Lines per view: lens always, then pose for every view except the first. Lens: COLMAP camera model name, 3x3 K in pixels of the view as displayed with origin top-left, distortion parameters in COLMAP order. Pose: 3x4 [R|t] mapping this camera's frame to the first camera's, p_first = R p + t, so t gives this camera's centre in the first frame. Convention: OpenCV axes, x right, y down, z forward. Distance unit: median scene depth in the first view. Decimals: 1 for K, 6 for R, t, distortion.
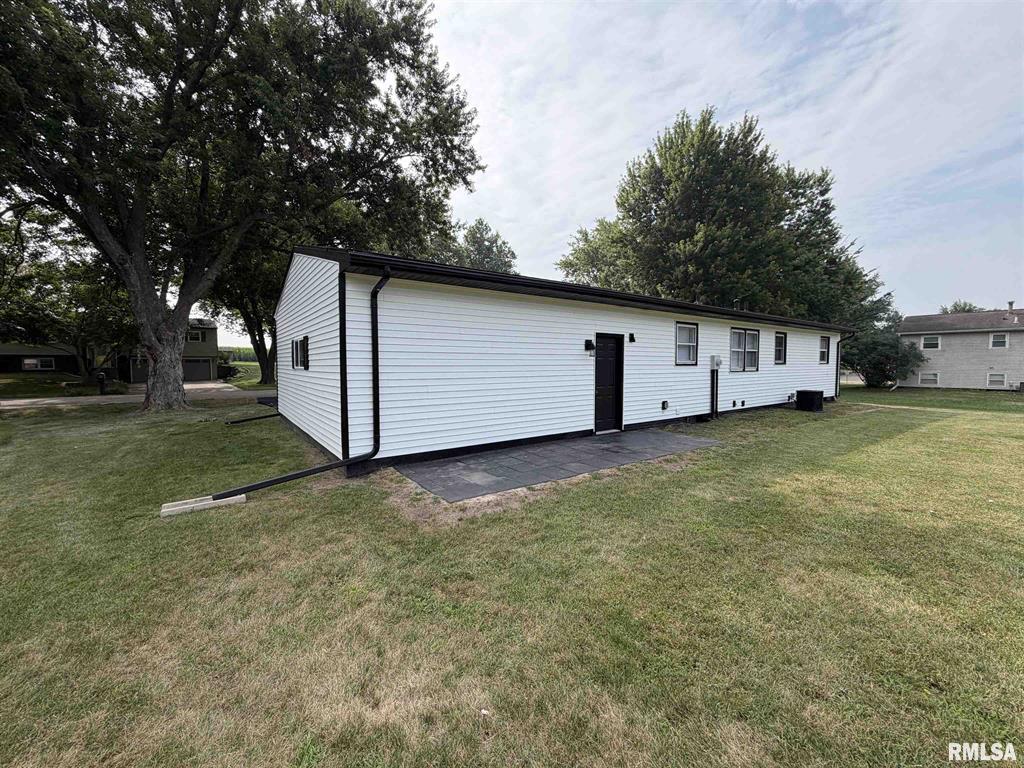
lens RADIAL K [[407.1, 0, 510.7], [0, 407.1, 359.5], [0, 0, 1]] dist [0.000099, -0.000089]
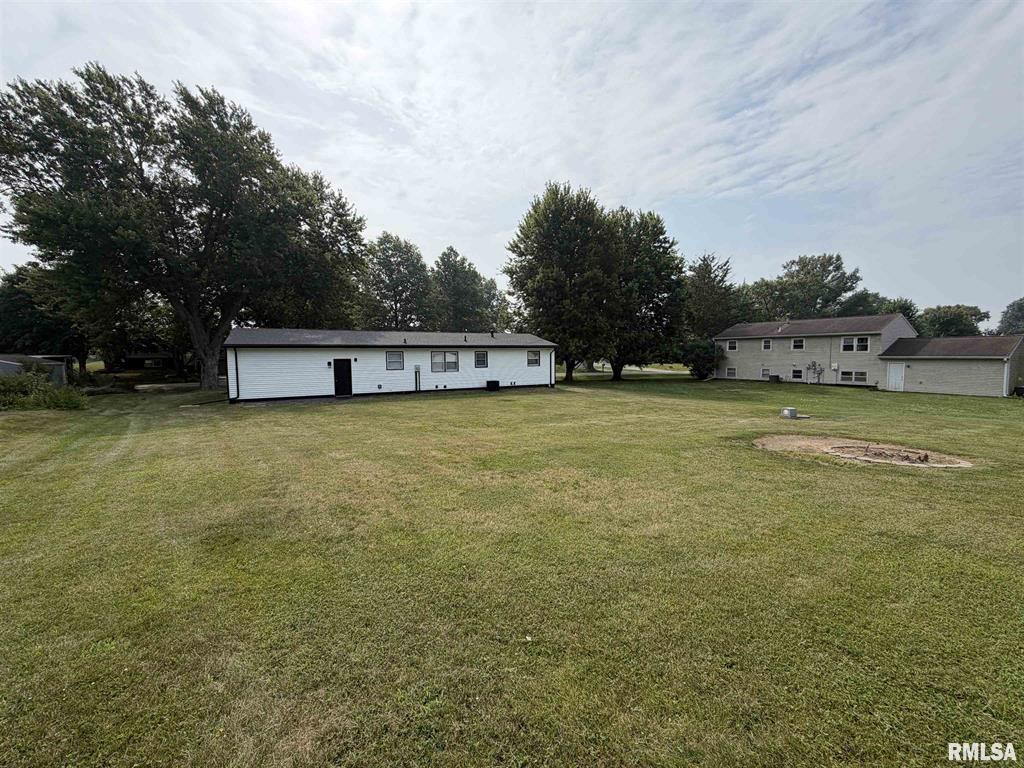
lens RADIAL K [[407.1, 0, 515.3], [0, 407.1, 386.4], [0, 0, 1]] dist [0.000099, -0.000089]
pose [[0.991202, 0.003873, -0.132298, 0.540213], [0.008100, 0.995923, 0.089839, -0.036251], [0.132106, -0.090120, 0.987130, -0.465659]]
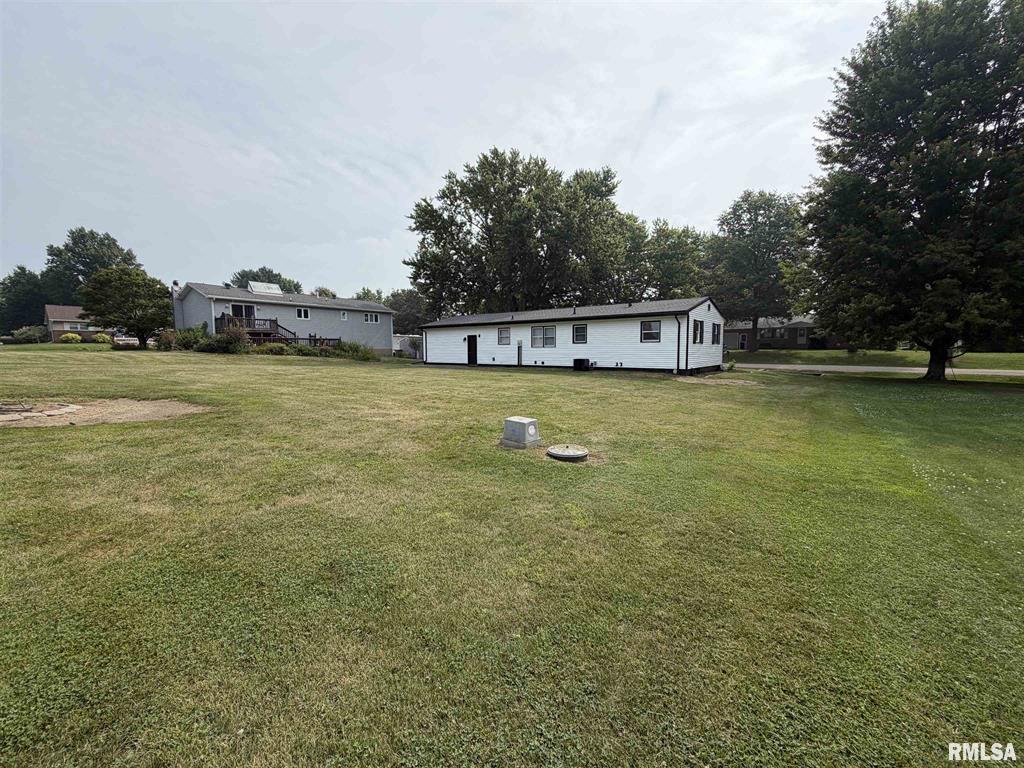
lens RADIAL K [[407.1, 0, 509.7], [0, 407.1, 385.8], [0, 0, 1]] dist [0.000099, -0.000089]
pose [[0.263371, 0.079362, -0.961425, 1.106305], [0.006489, 0.996442, 0.084030, 0.021836], [0.964673, -0.028370, 0.261919, 0.135079]]
